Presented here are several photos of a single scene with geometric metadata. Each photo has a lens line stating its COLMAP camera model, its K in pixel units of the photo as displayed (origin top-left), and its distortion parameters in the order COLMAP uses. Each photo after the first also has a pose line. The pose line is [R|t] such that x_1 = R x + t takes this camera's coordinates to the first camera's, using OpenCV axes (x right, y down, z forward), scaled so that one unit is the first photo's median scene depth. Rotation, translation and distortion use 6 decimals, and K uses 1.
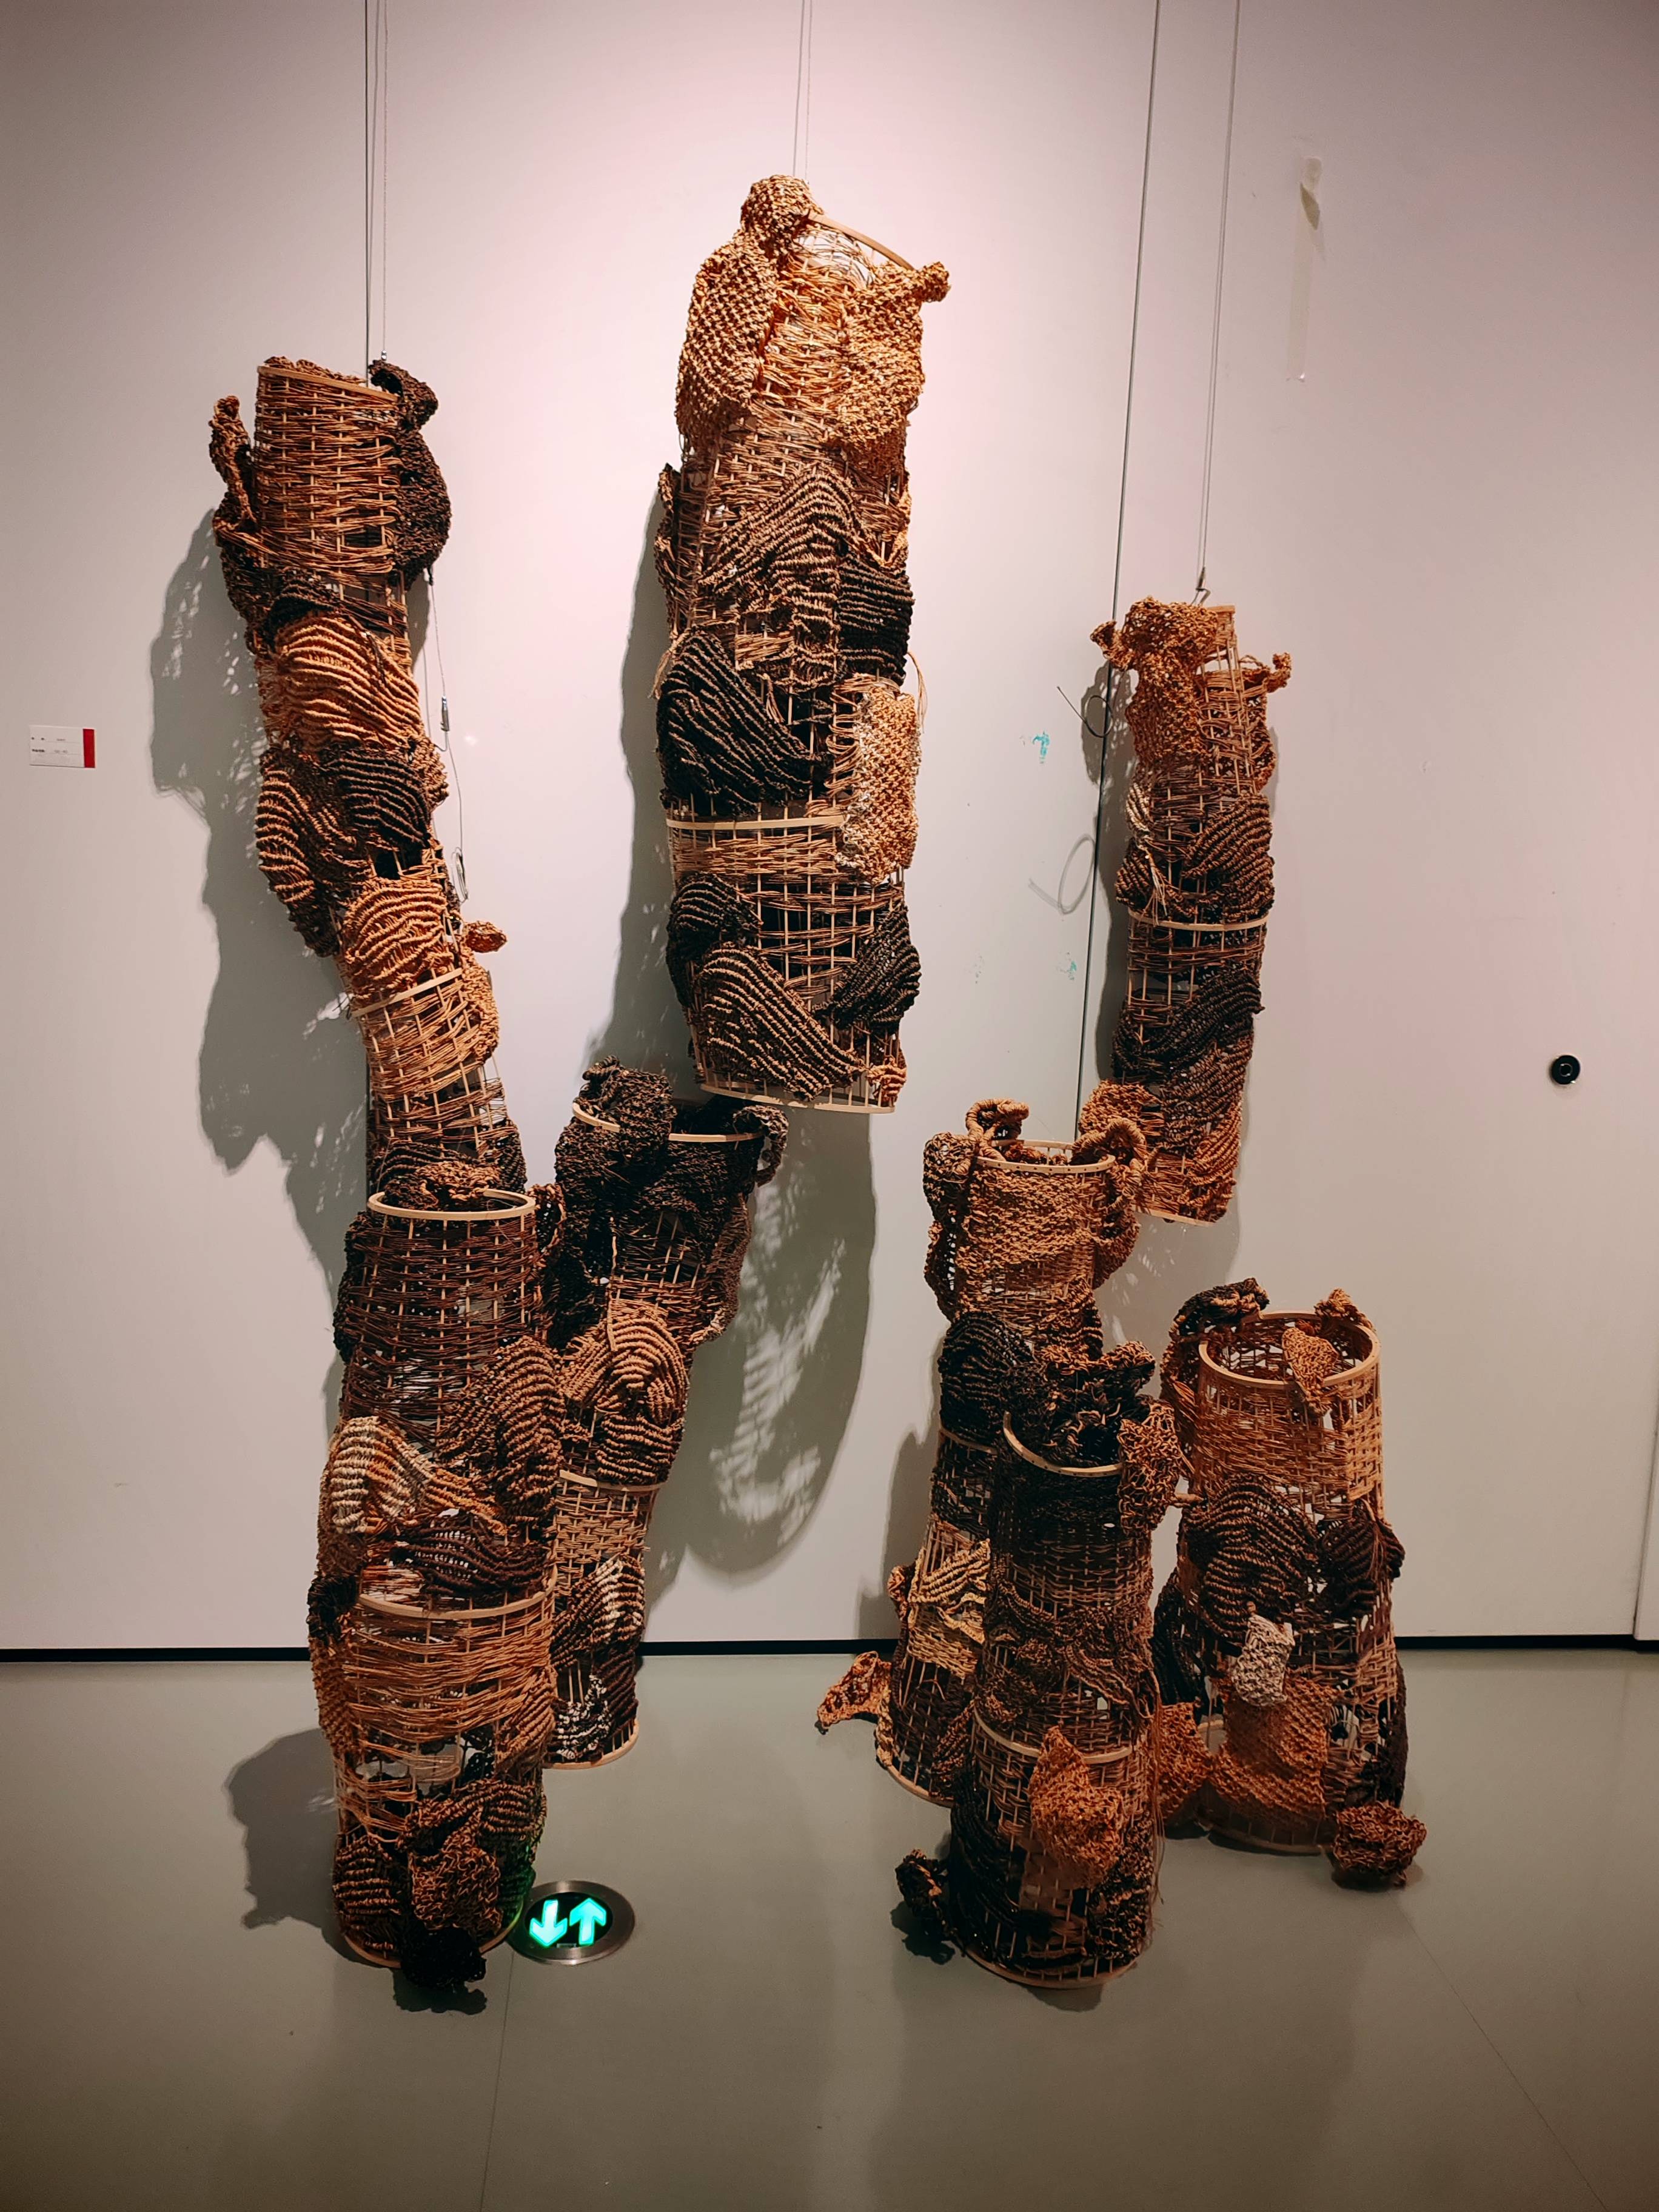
lens RADIAL K [[1681.8, 0, 829.5], [0, 1681.8, 1106.0], [0, 0, 1]] dist [0.009246, 0.003666]
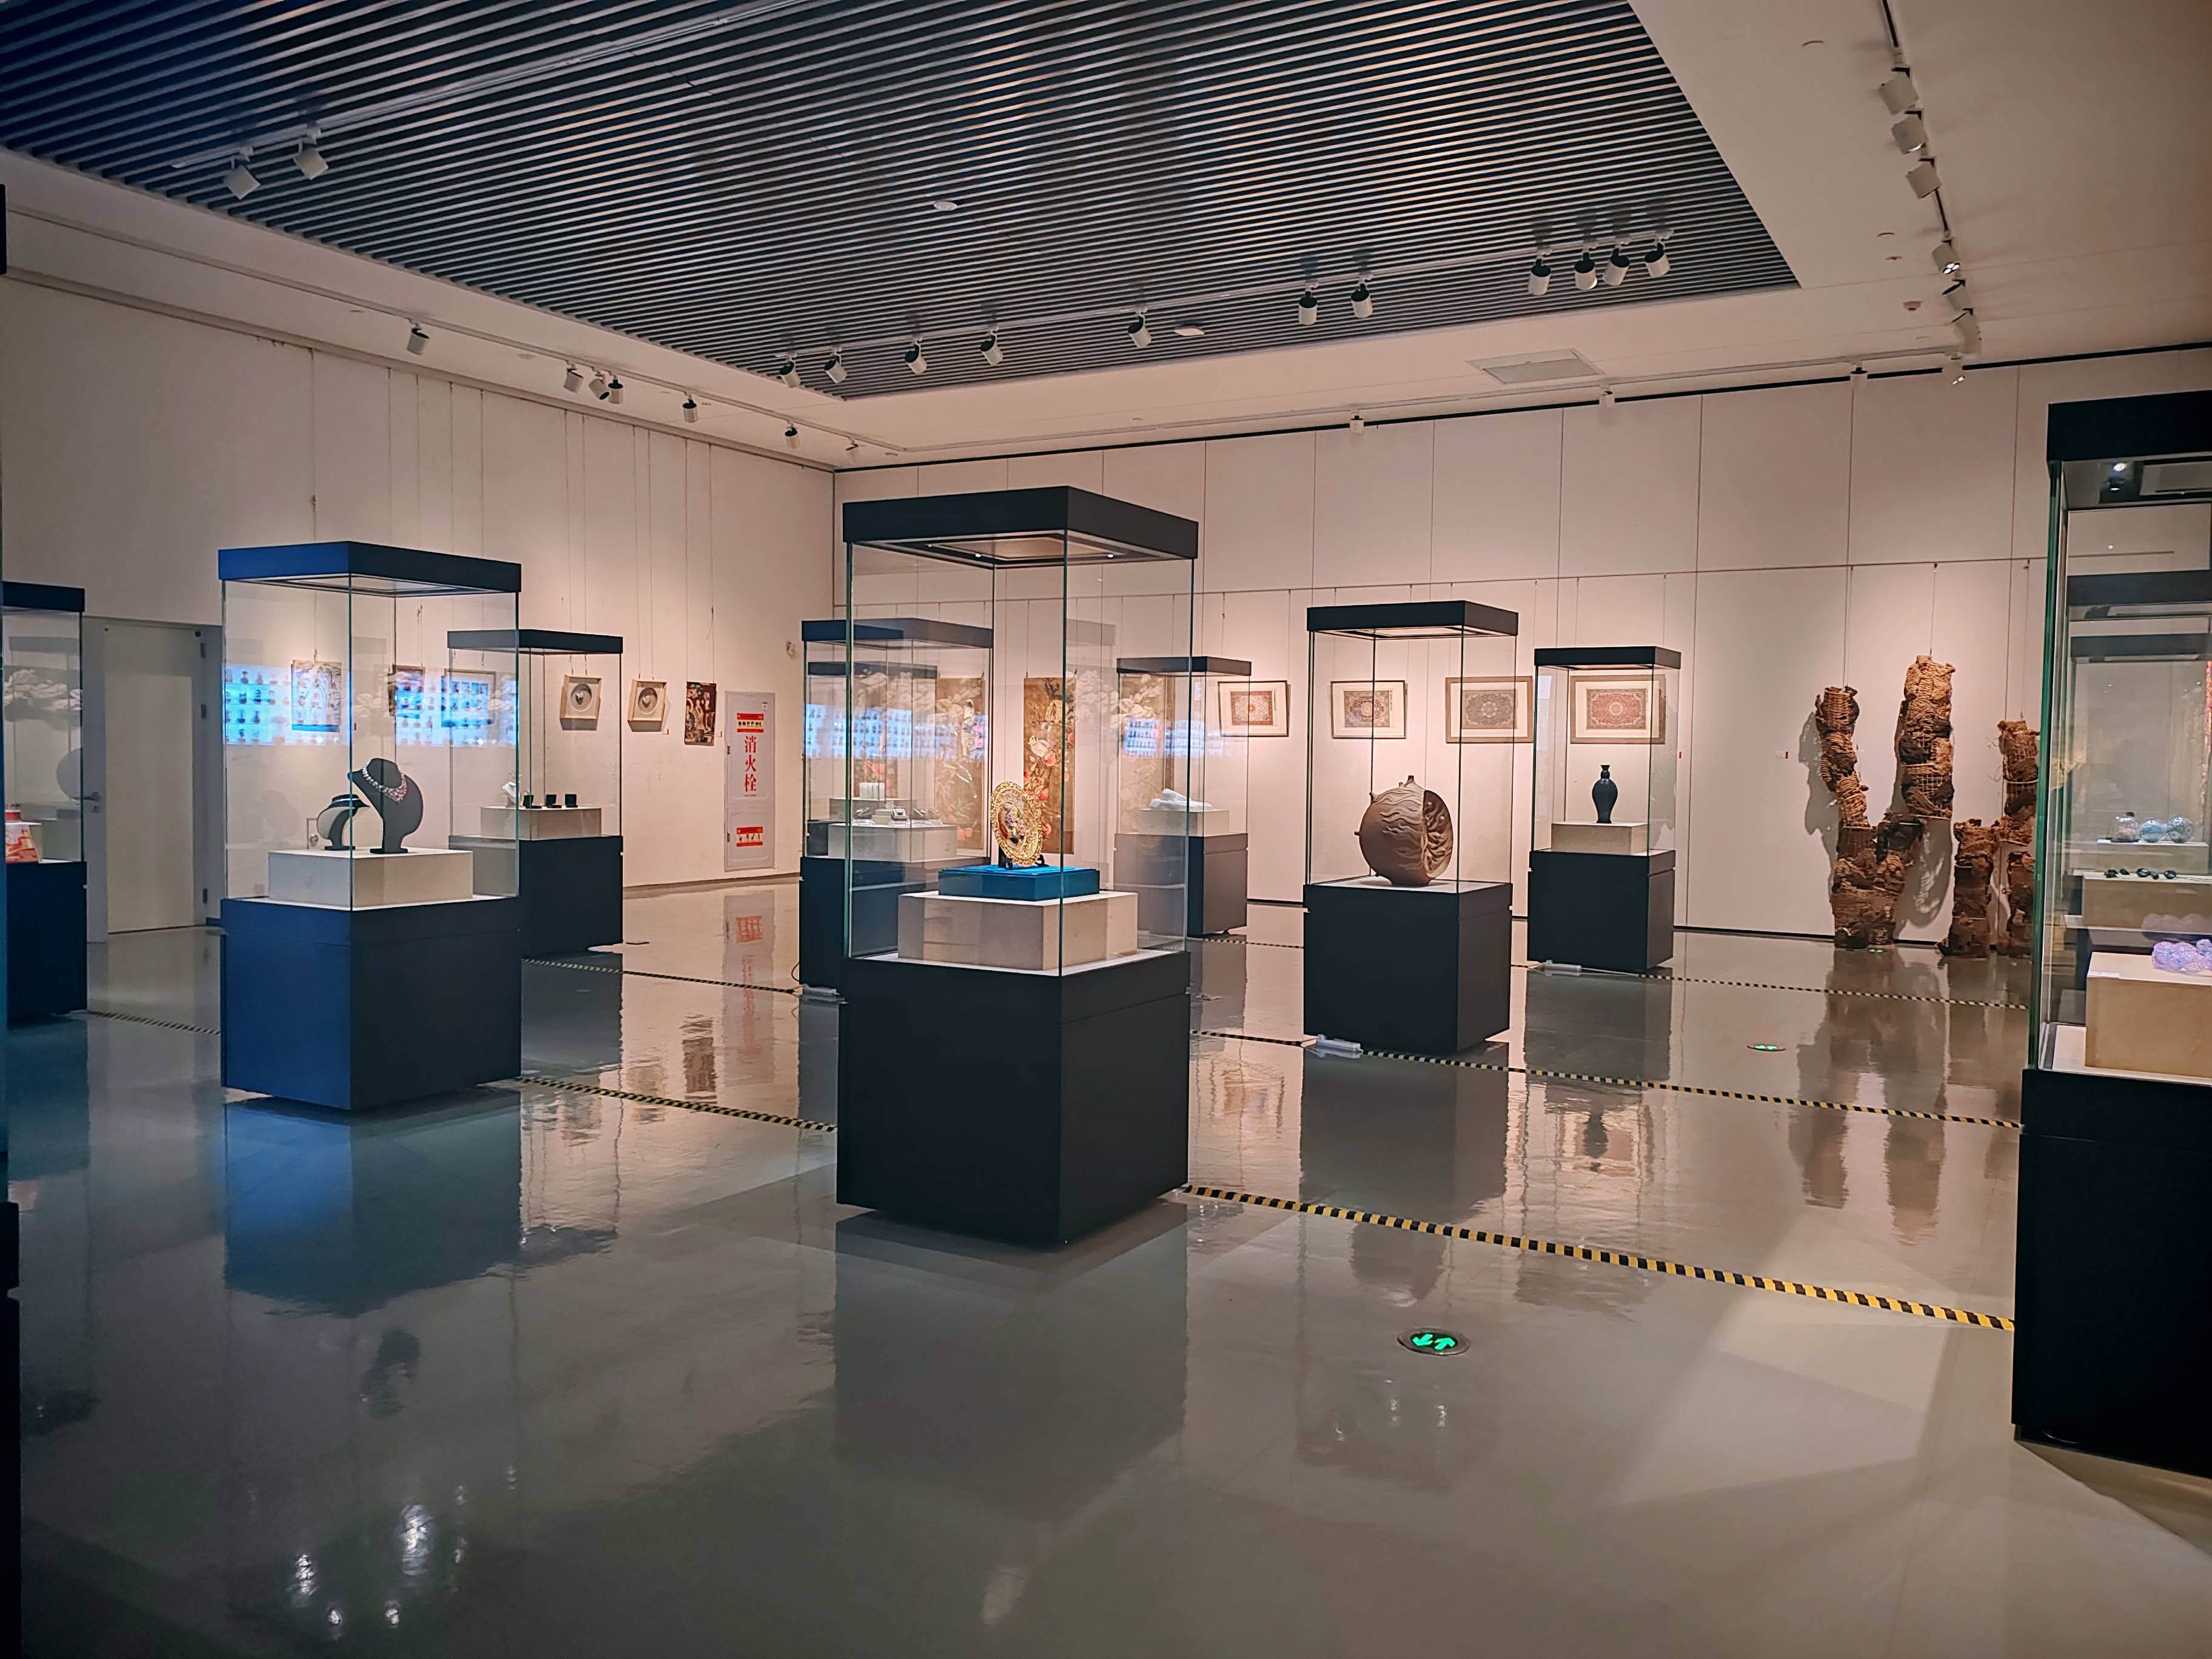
lens RADIAL K [[1681.8, 0, 1106.0], [0, 1681.8, 829.5], [0, 0, 1]] dist [0.009246, 0.003666]
pose [[0.810108, -0.007464, -0.586234, 1.008459], [-0.078123, 0.989627, -0.120558, 0.888932], [0.581053, 0.143464, 0.801122, -4.801773]]
